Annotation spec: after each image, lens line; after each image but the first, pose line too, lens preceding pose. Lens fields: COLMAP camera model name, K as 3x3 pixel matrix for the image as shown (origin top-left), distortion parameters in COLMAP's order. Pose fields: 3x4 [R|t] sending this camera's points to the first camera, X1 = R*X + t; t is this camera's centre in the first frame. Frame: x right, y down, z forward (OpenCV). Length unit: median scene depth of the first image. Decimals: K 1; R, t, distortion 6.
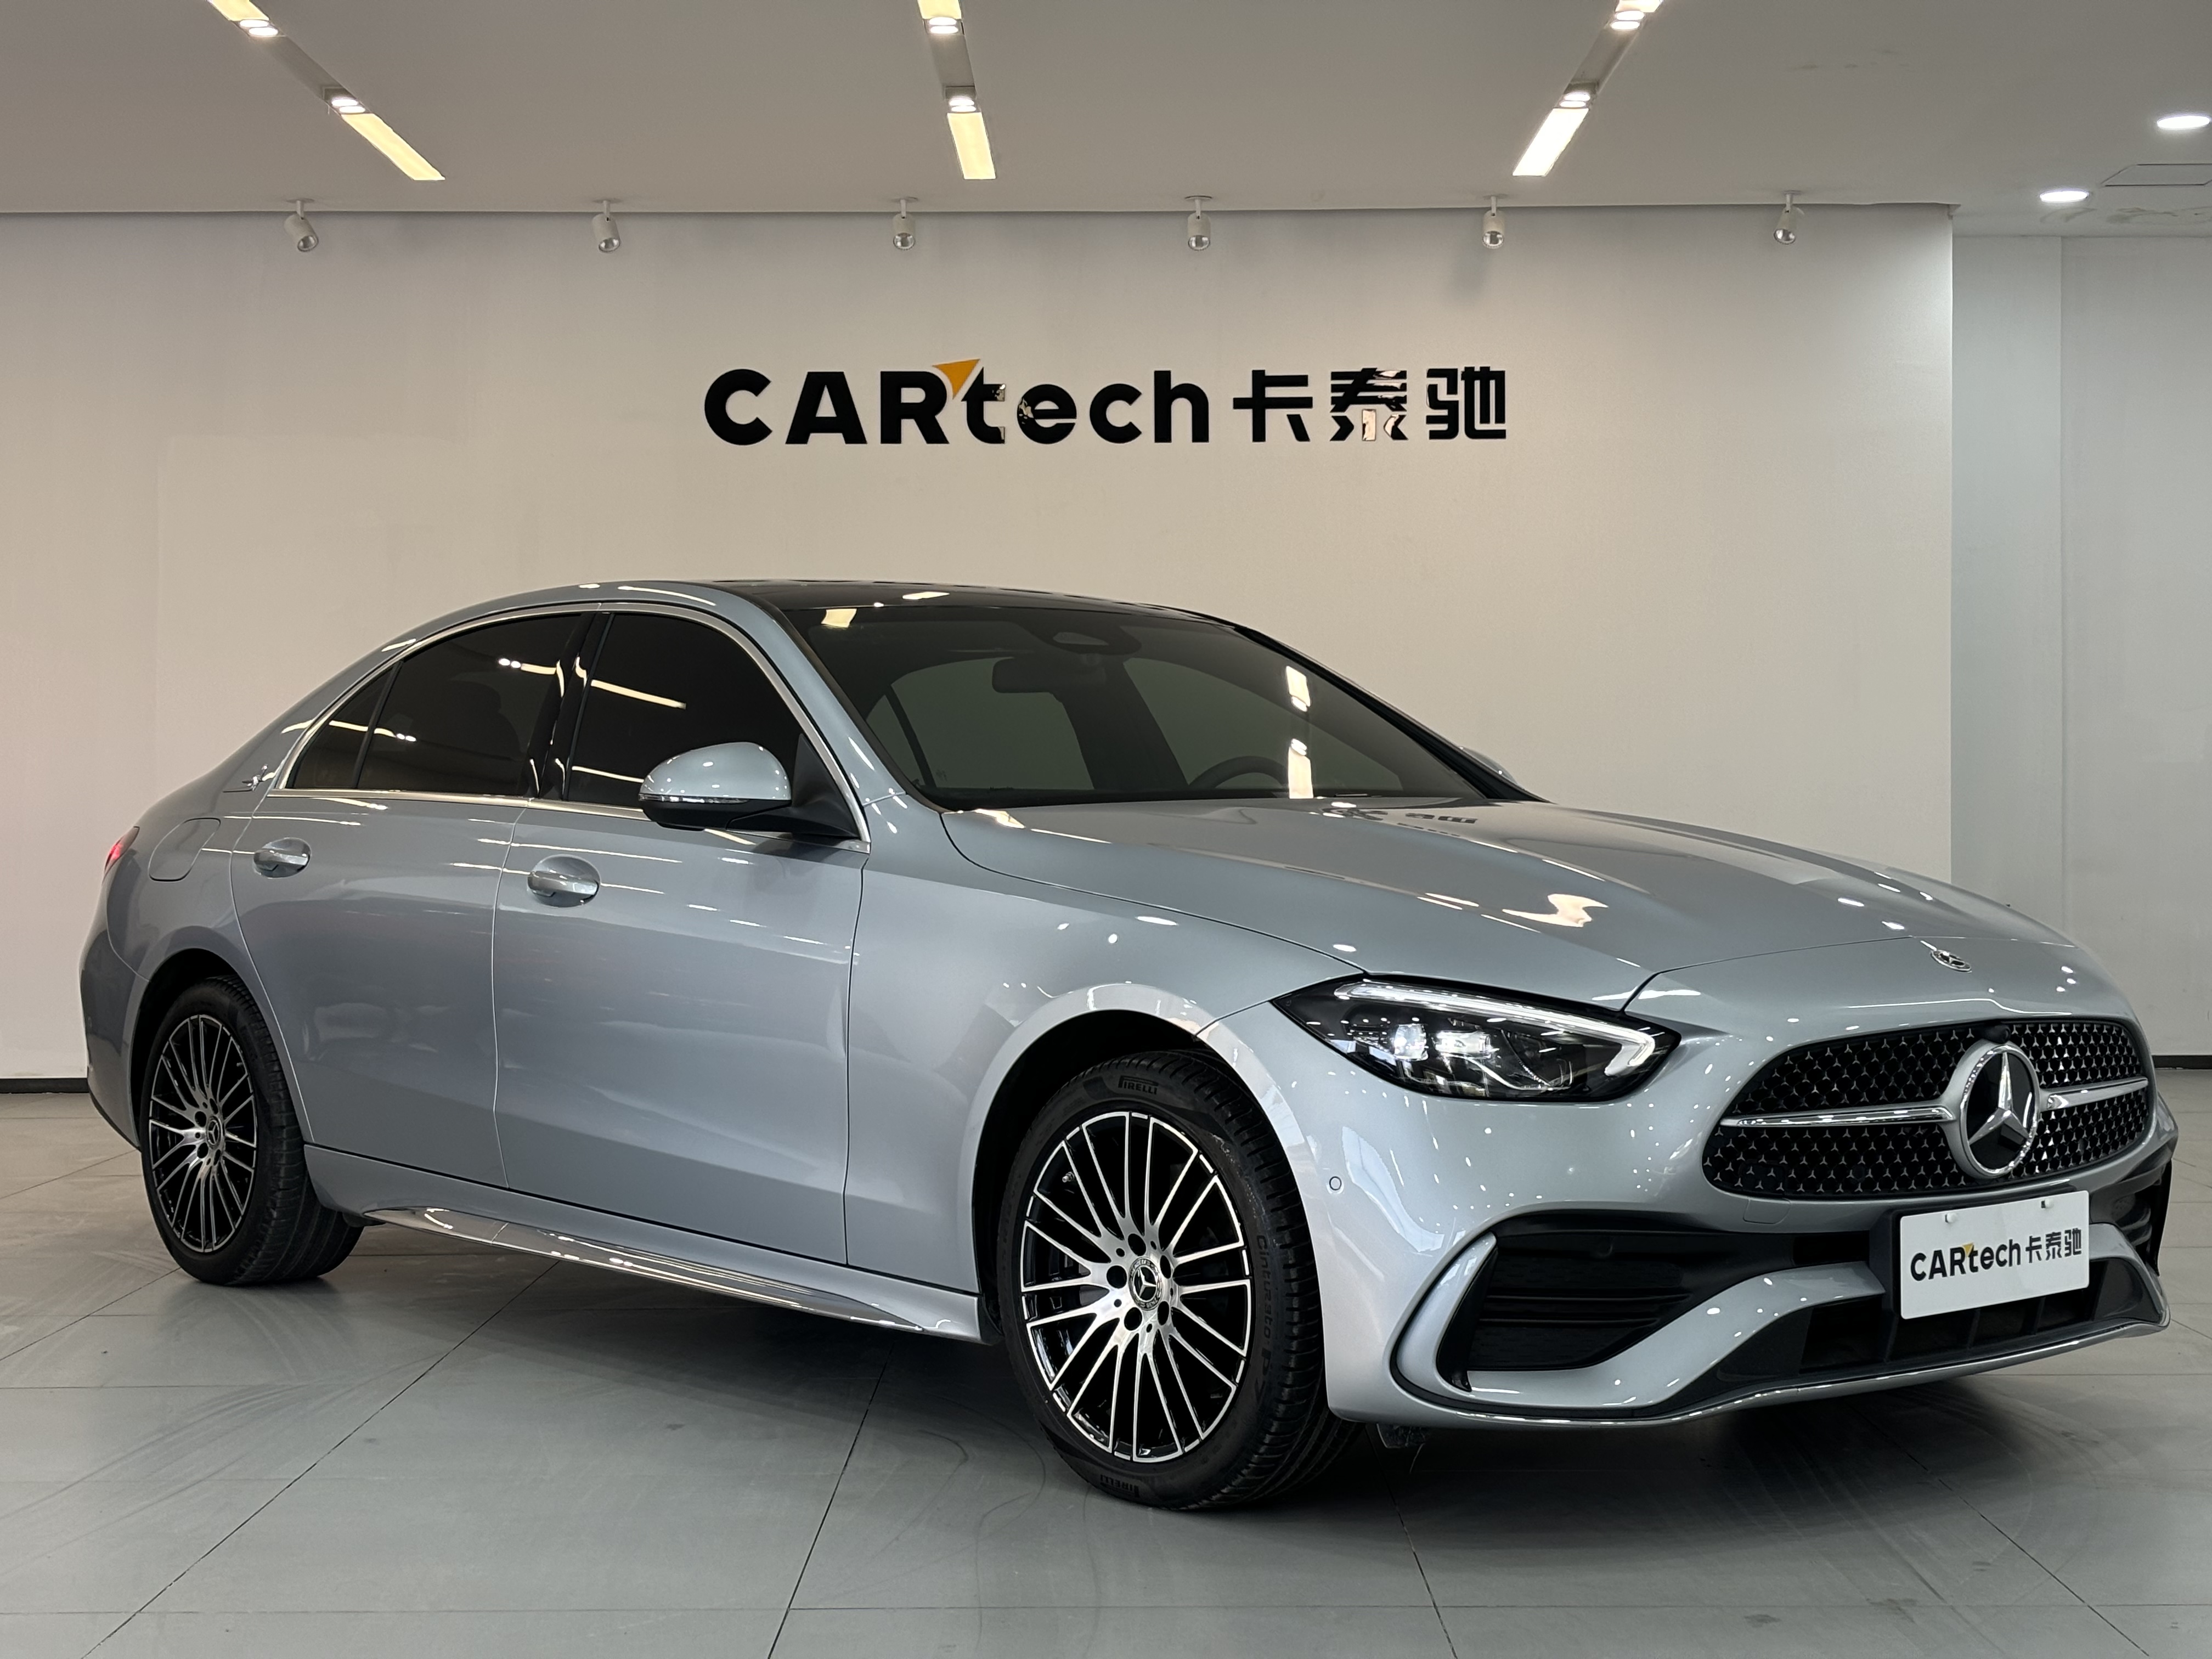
lens RADIAL K [[3600.6, 0, 1105.8], [0, 3600.6, 873.7], [0, 0, 1]] dist [0.237344, -0.979333]
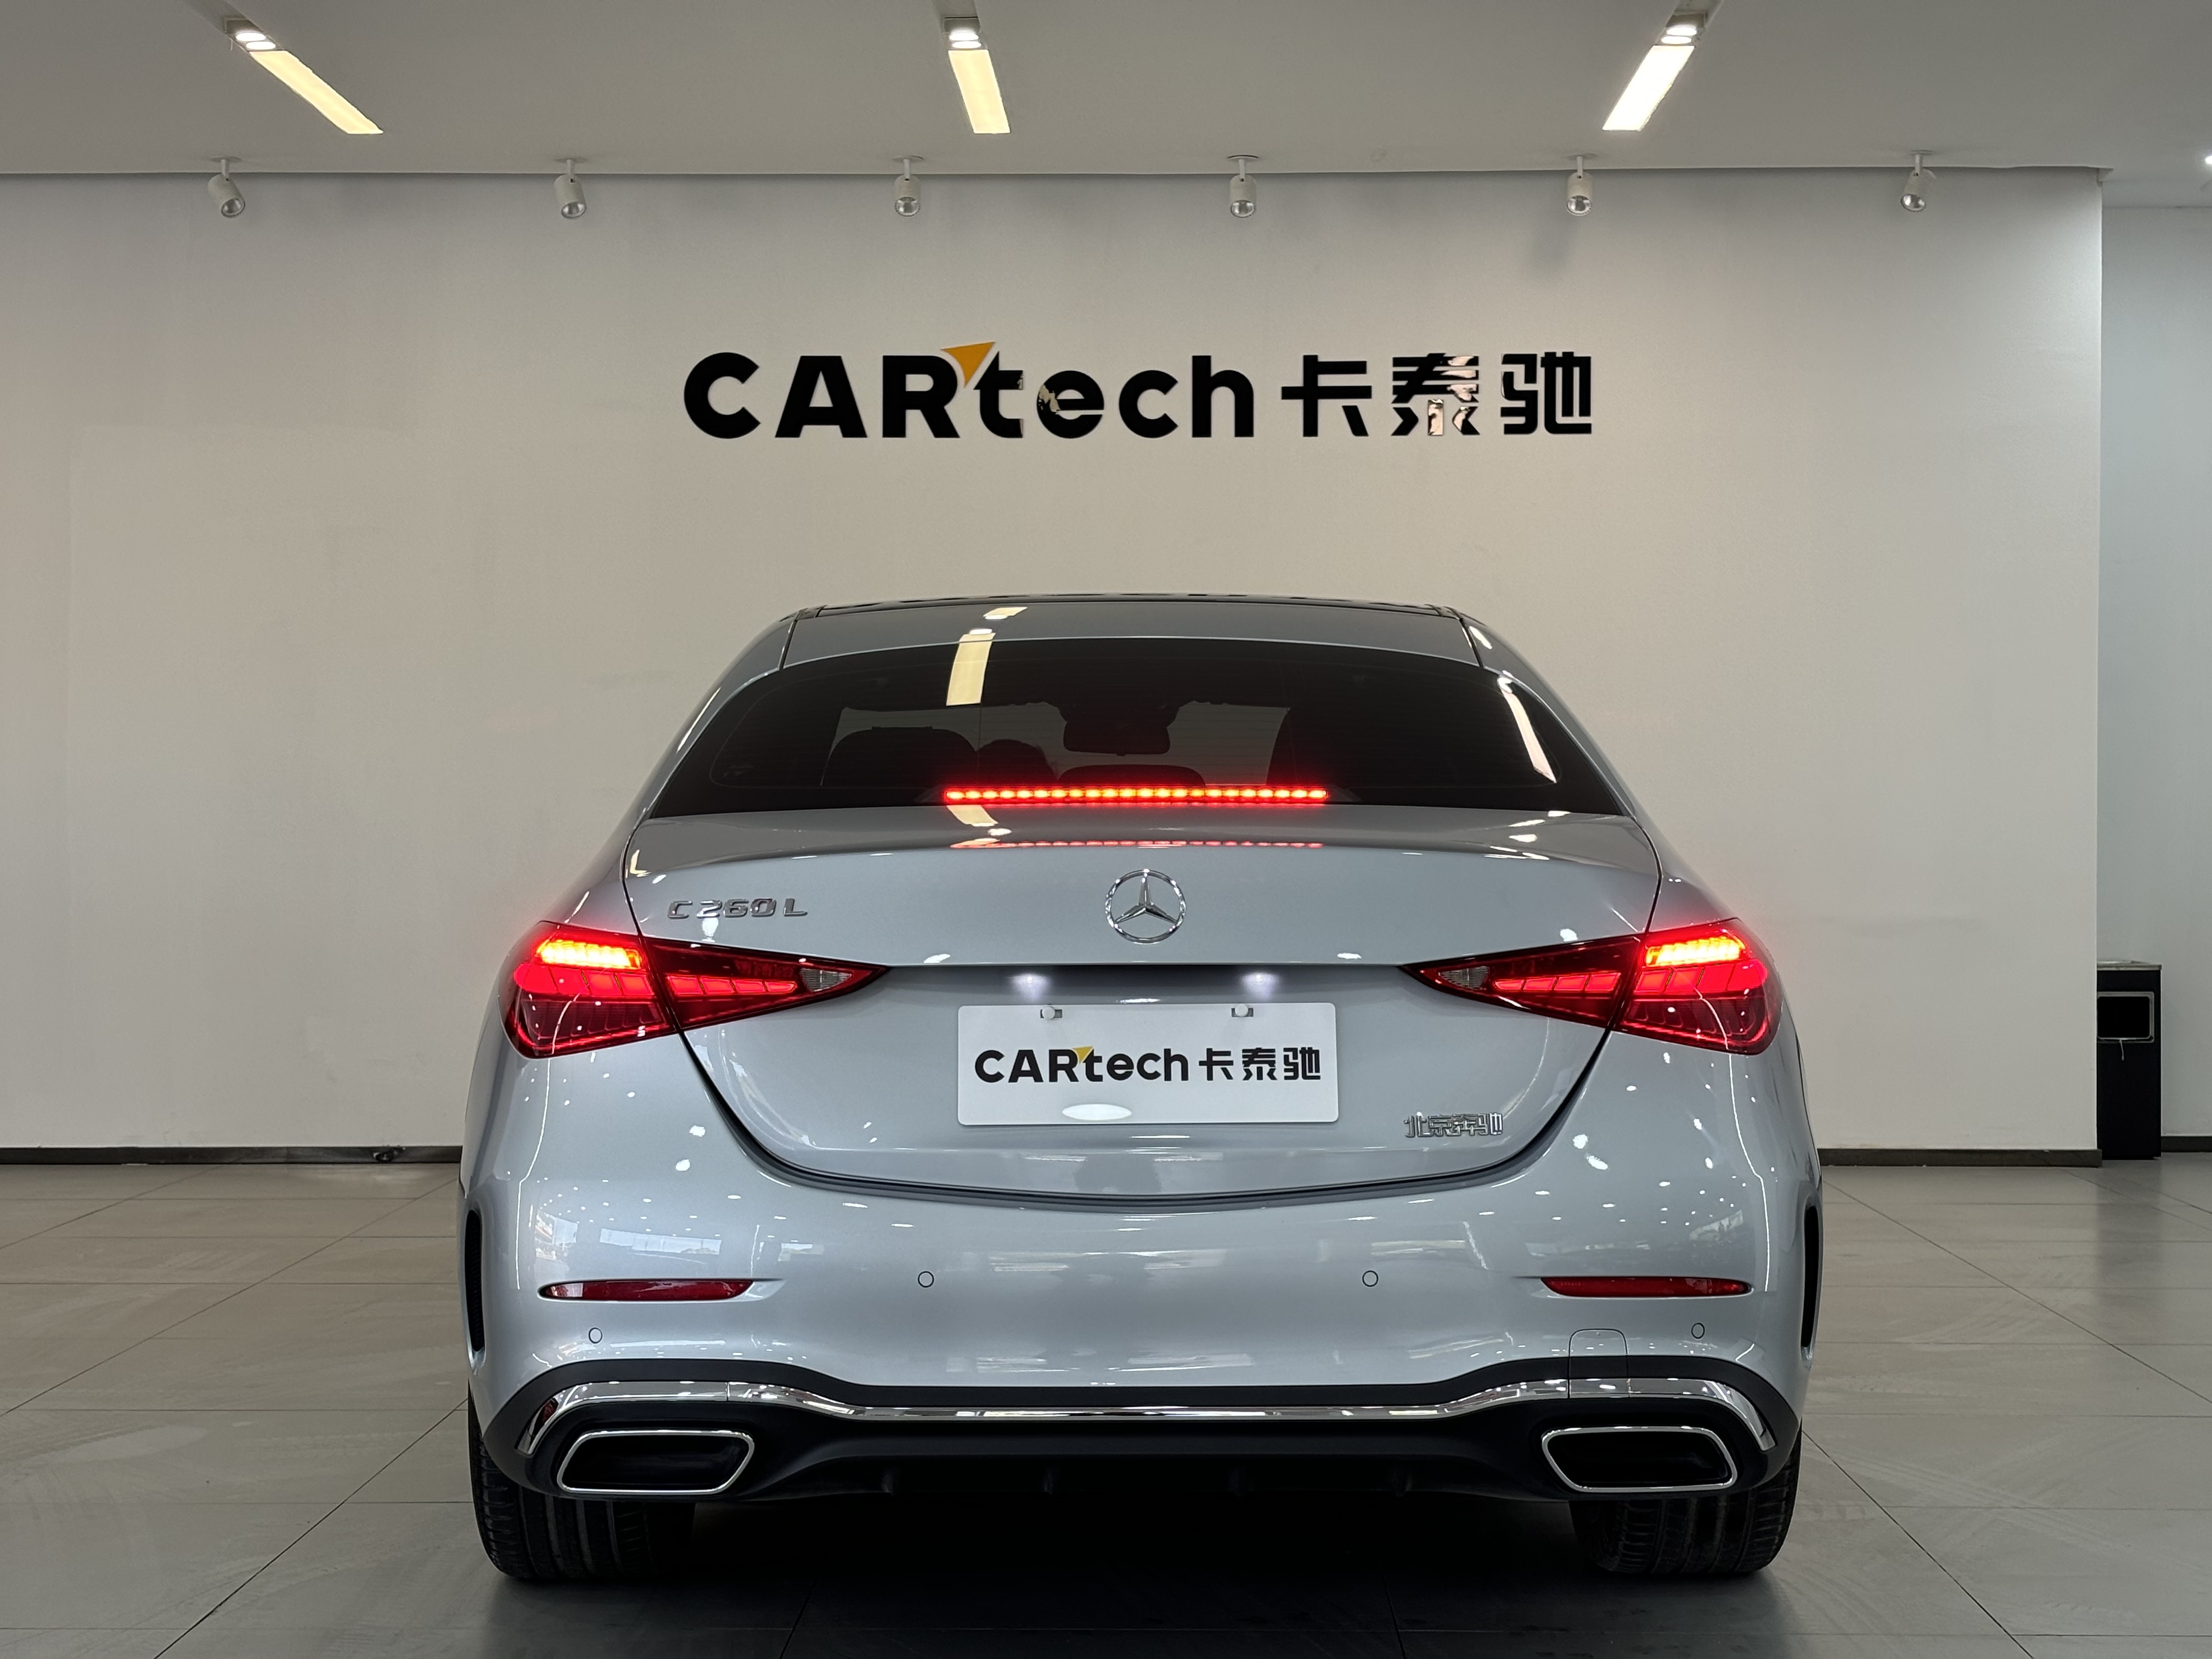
lens RADIAL K [[3661.1, 0, 1099.7], [0, 3661.1, 881.4], [0, 0, 1]] dist [0.260216, -1.147196]
pose [[0.999800, 0.005570, -0.019217, 0.008805], [-0.005663, 0.999972, -0.004803, -0.006275], [0.019190, 0.004911, 0.999804, 0.101759]]
